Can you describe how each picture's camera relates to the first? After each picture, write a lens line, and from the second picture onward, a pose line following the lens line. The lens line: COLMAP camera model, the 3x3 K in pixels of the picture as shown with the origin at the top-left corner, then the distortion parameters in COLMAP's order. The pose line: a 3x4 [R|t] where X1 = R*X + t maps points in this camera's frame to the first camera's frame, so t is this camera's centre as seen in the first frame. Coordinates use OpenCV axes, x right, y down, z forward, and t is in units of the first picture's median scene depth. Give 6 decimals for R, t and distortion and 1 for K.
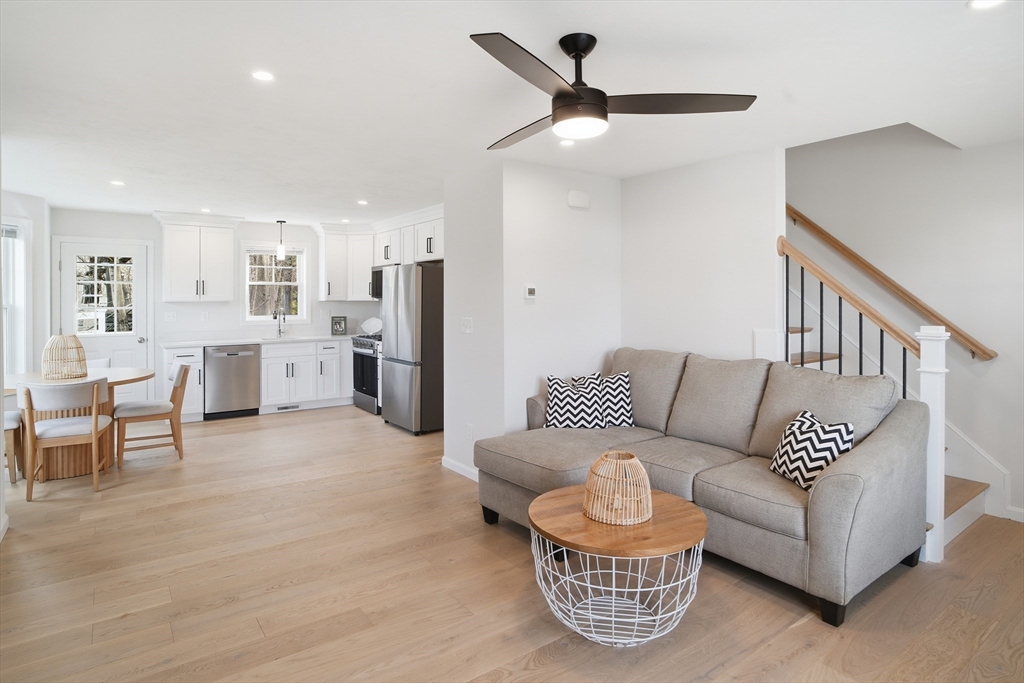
lens RADIAL K [[567.9, 0, 512.0], [0, 567.9, 302.0], [0, 0, 1]] dist [-0.045719, 0.024433]
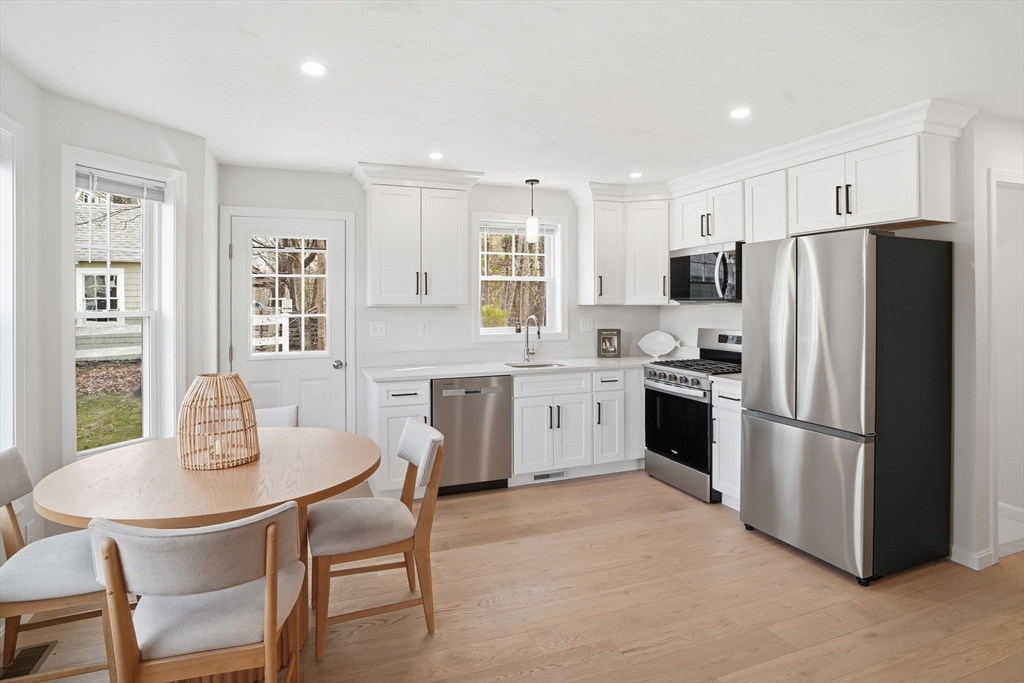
lens RADIAL K [[567.9, 0, 512.0], [0, 567.9, 302.0], [0, 0, 1]] dist [-0.045719, 0.024433]
pose [[0.968725, 0.001534, -0.248132, -0.287057], [-0.002927, 0.999982, -0.005246, -0.001833], [0.248120, 0.005808, 0.968712, 0.389783]]
